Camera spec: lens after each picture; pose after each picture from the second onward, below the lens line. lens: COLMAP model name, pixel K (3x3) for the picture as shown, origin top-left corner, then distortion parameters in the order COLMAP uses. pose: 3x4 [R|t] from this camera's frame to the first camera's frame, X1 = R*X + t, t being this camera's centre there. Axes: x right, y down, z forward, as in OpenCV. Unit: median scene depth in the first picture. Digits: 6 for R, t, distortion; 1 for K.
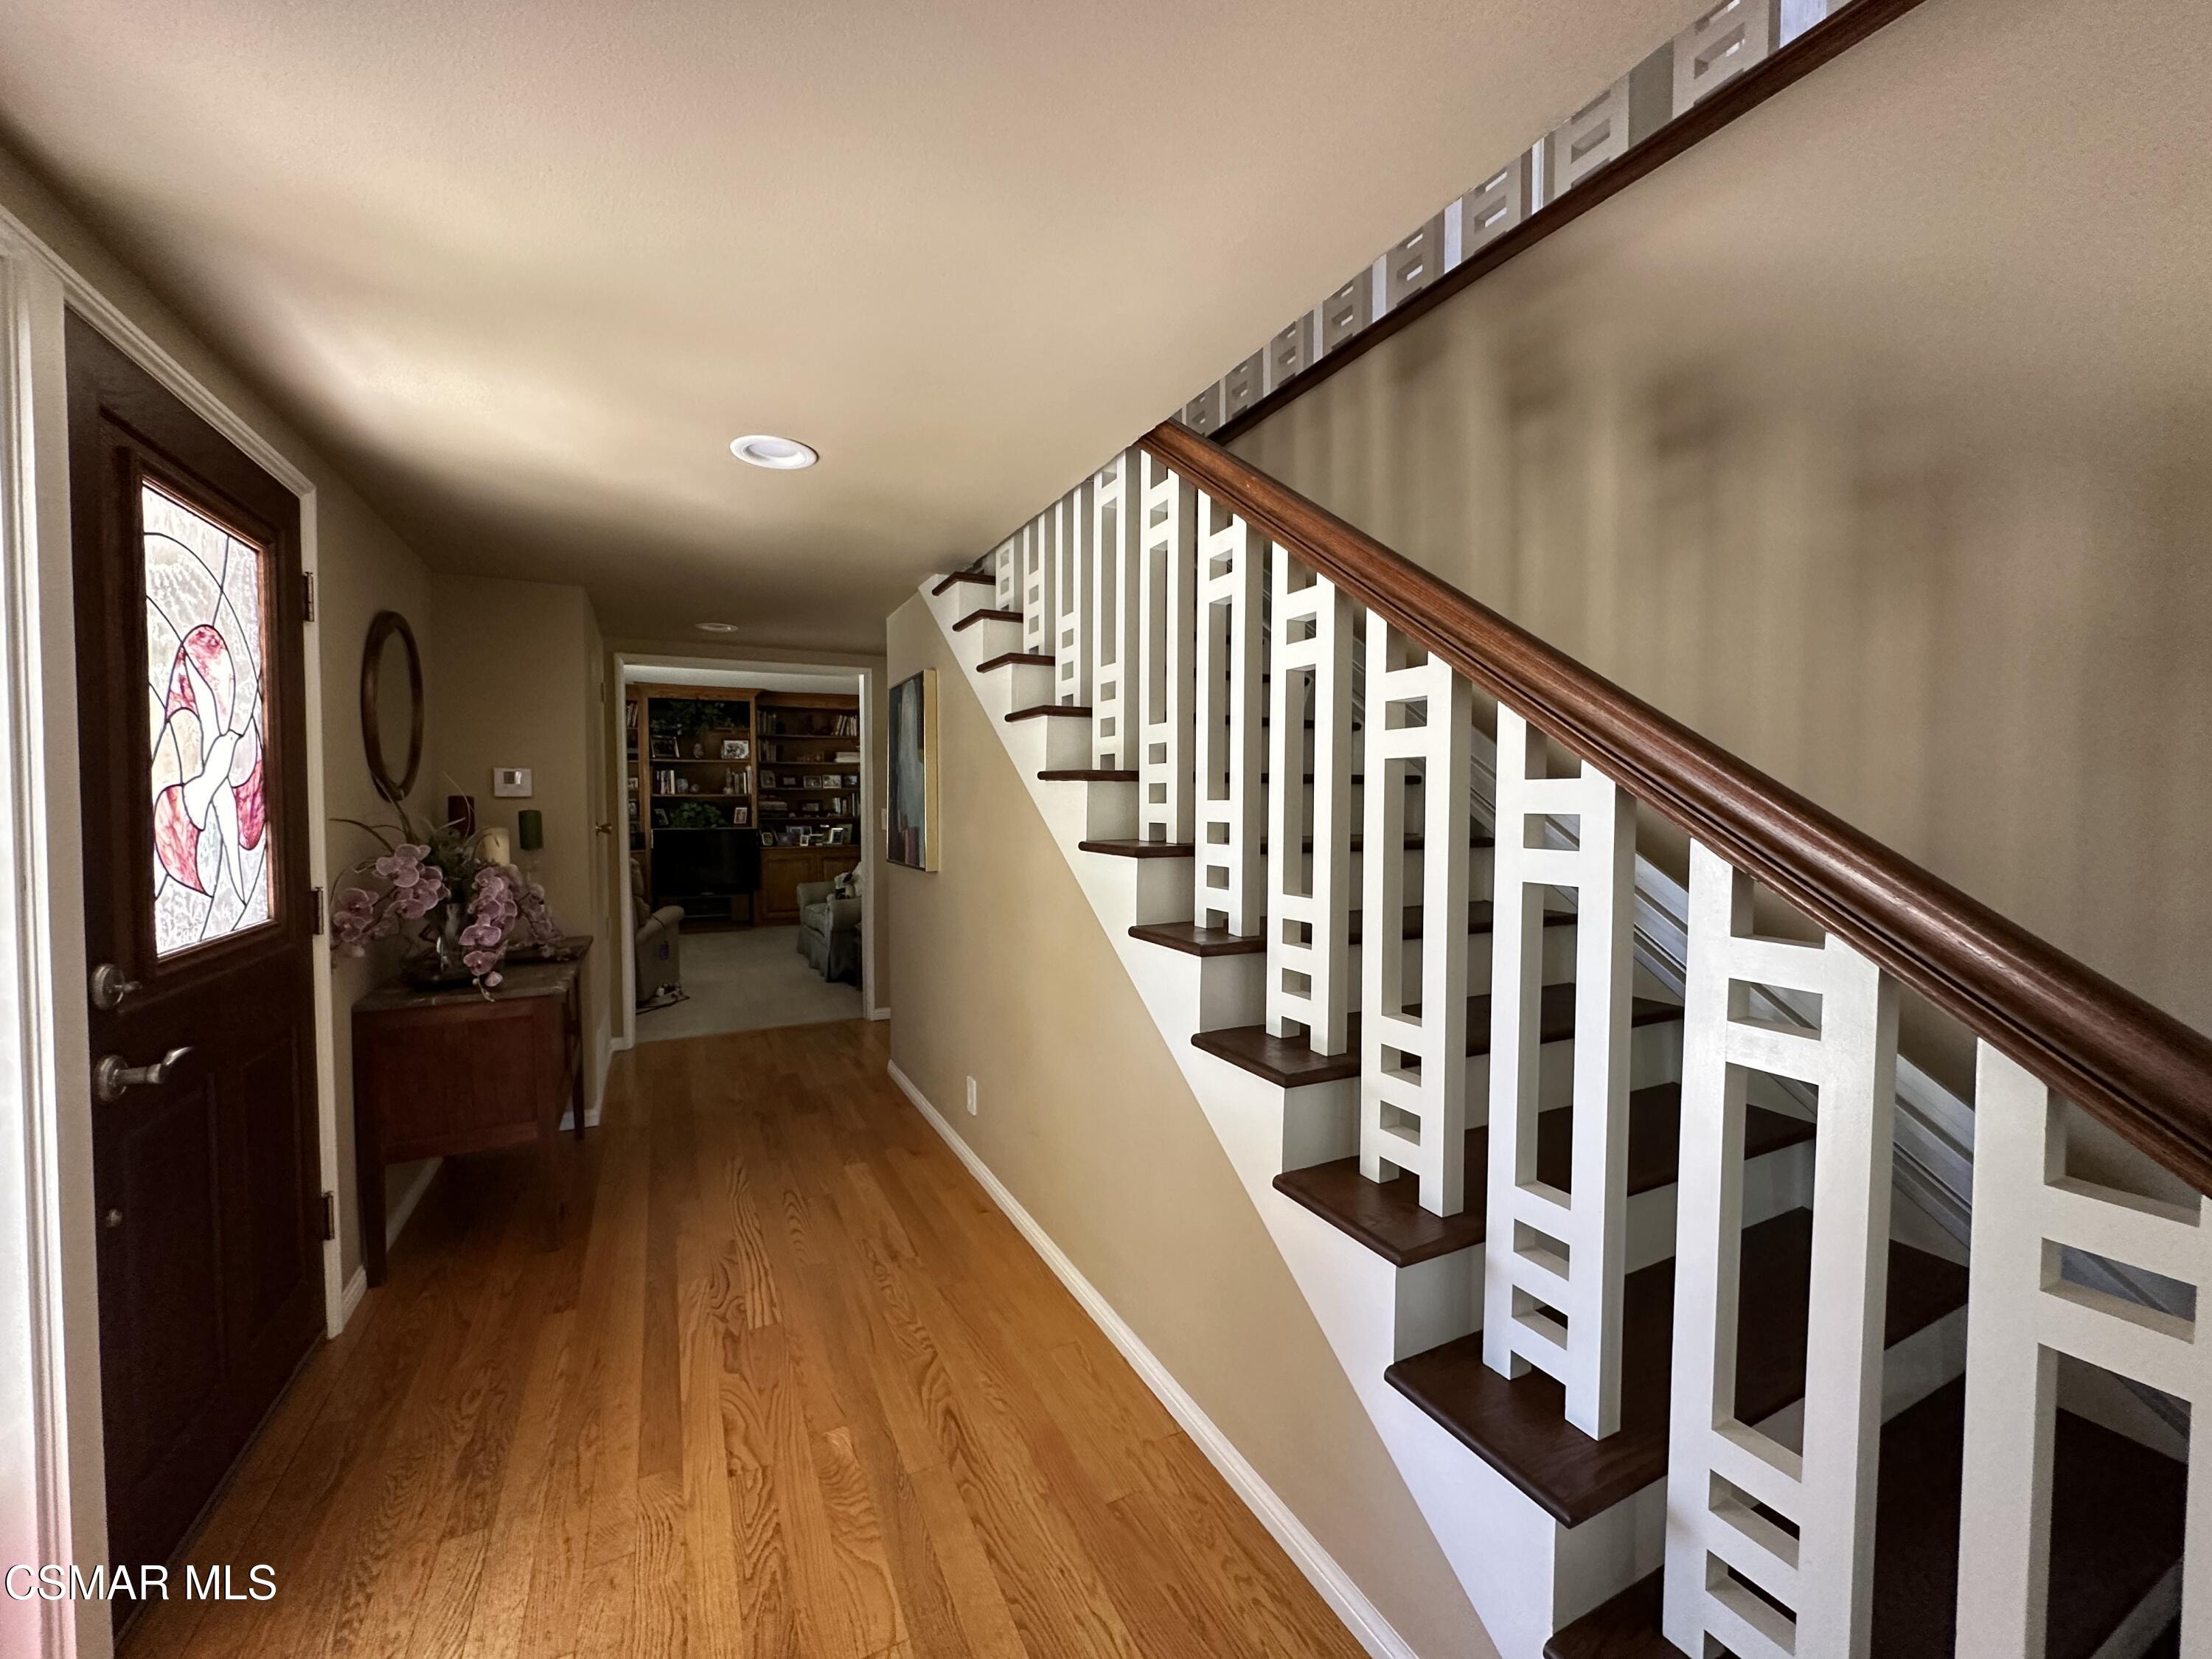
lens RADIAL K [[884.3, 0, 1112.1], [0, 884.3, 826.7], [0, 0, 1]] dist [-0.000081, -0.000011]
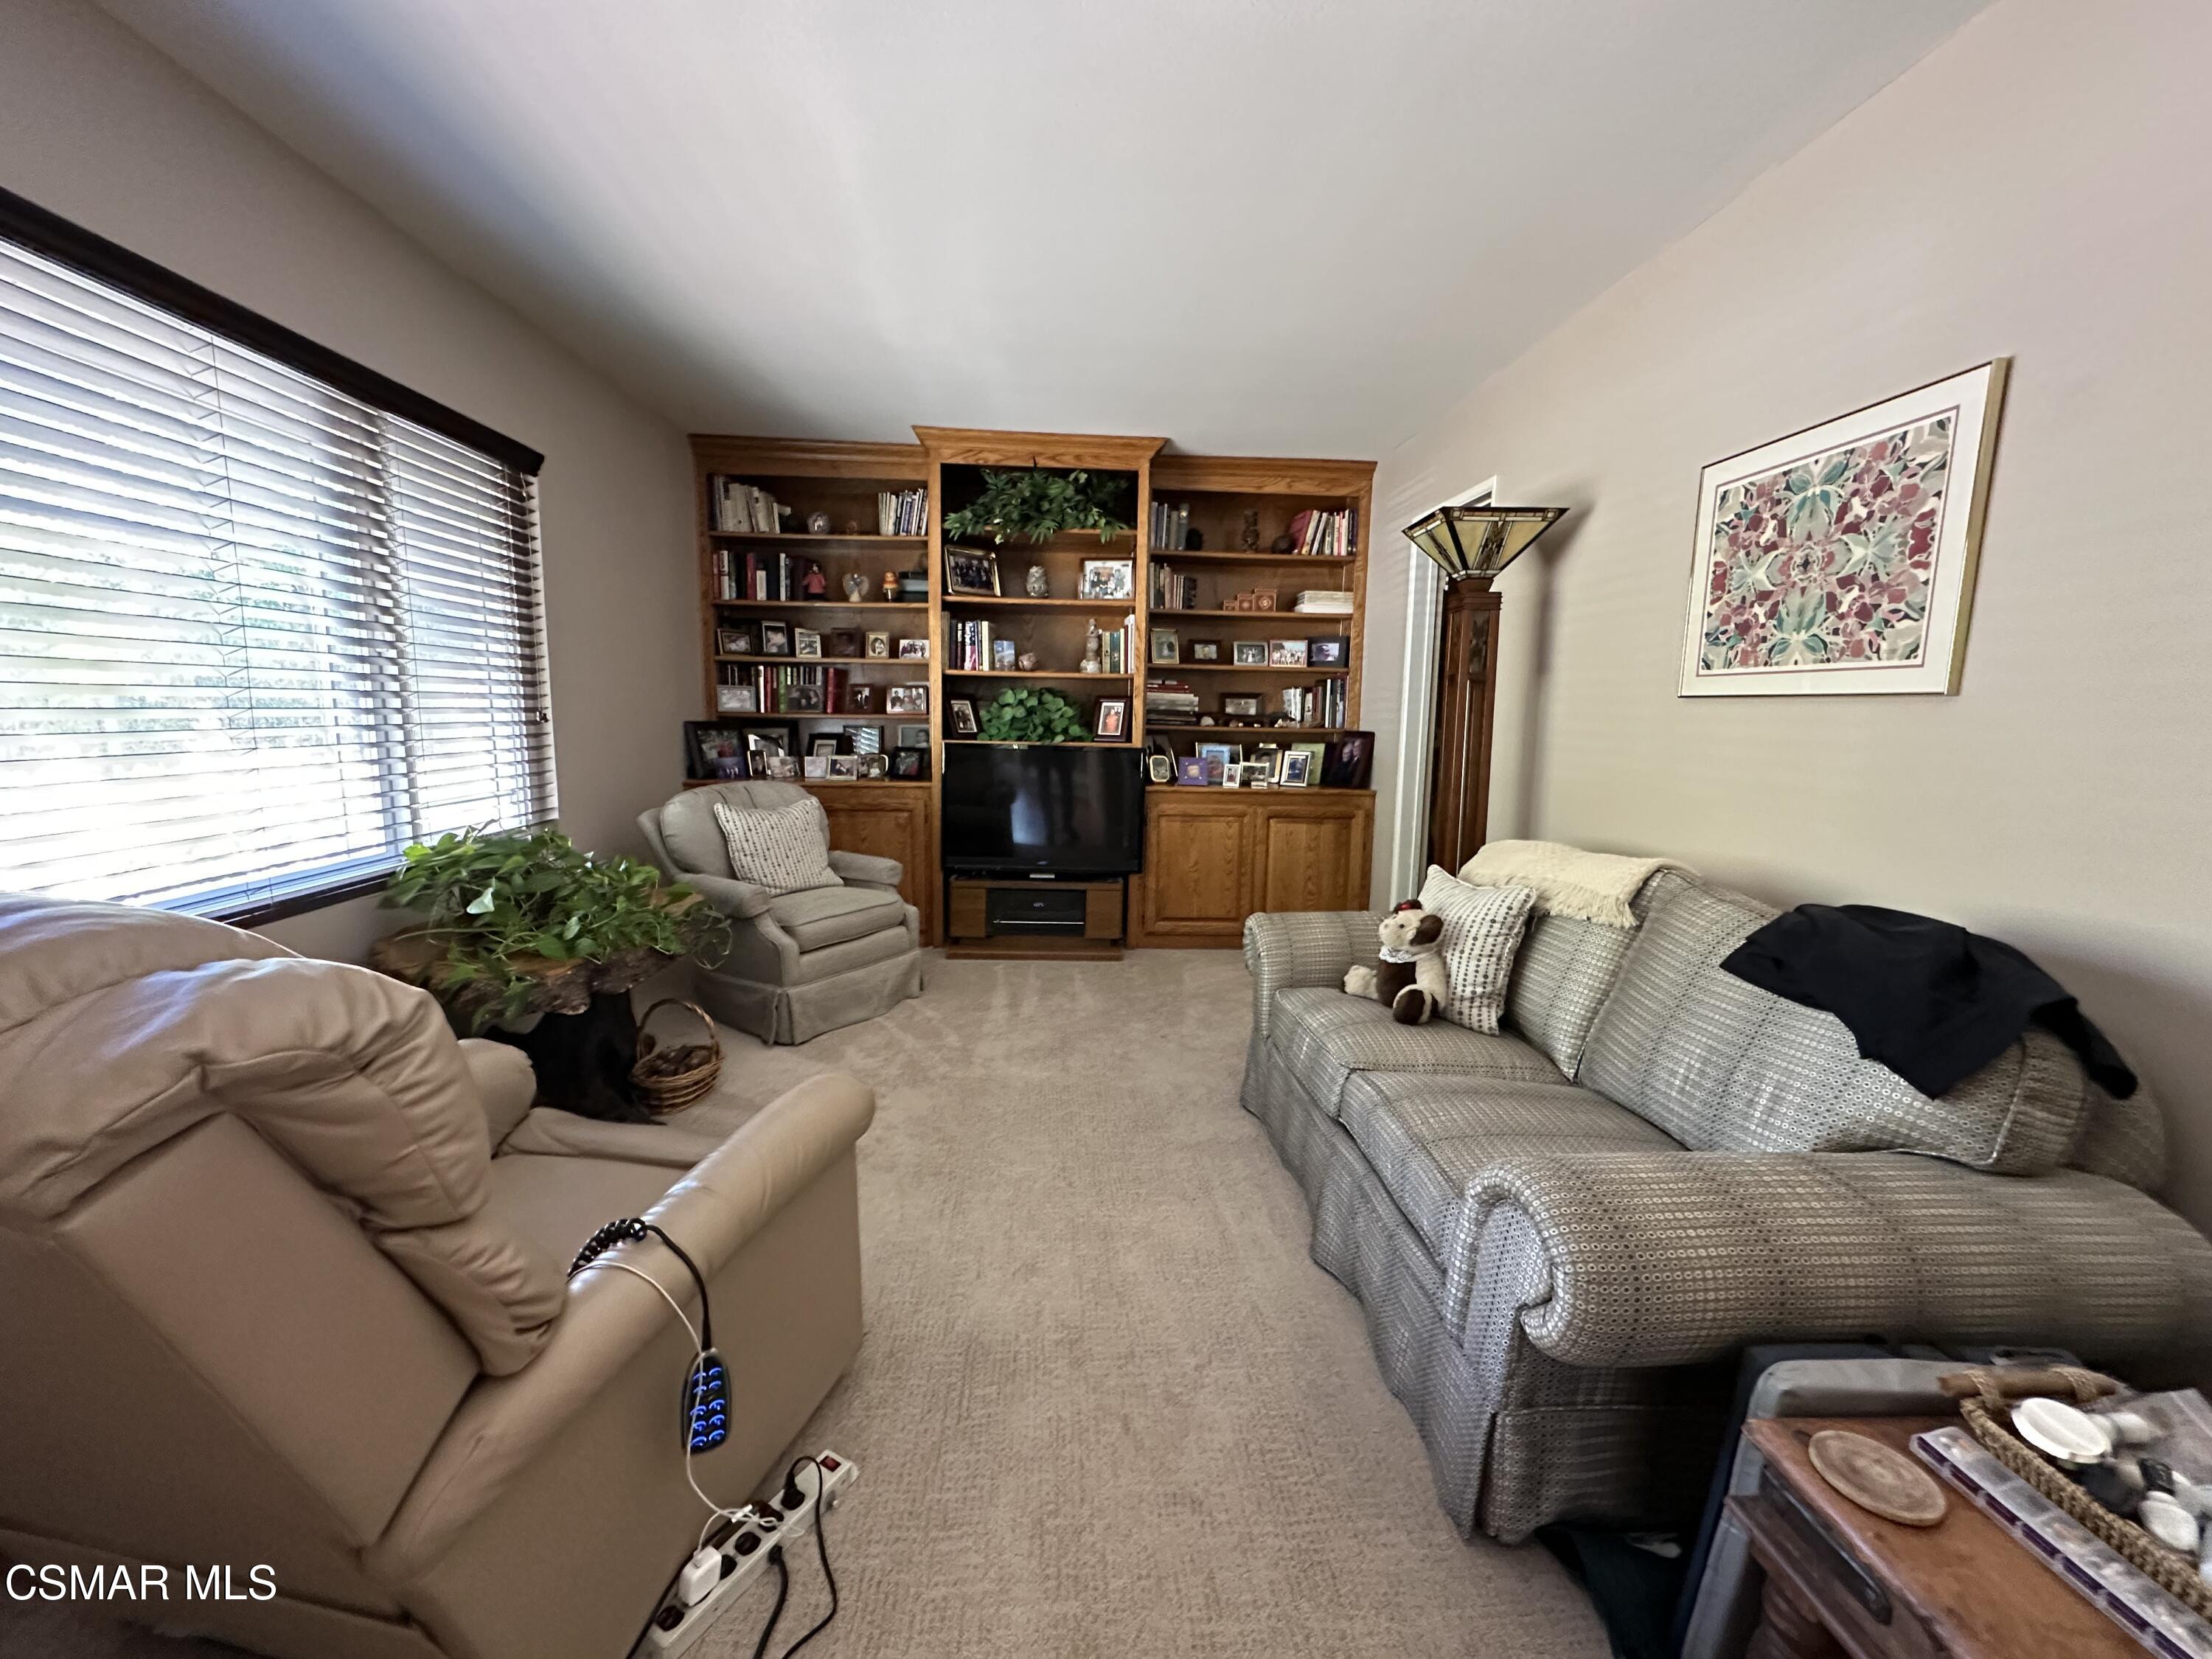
lens RADIAL K [[884.3, 0, 1101.2], [0, 884.3, 830.0], [0, 0, 1]] dist [-0.000081, -0.000011]
pose [[0.913749, 0.074608, -0.399371, -0.224582], [-0.034901, 0.993775, 0.105798, -0.003253], [0.404778, -0.082734, 0.910665, 0.544702]]
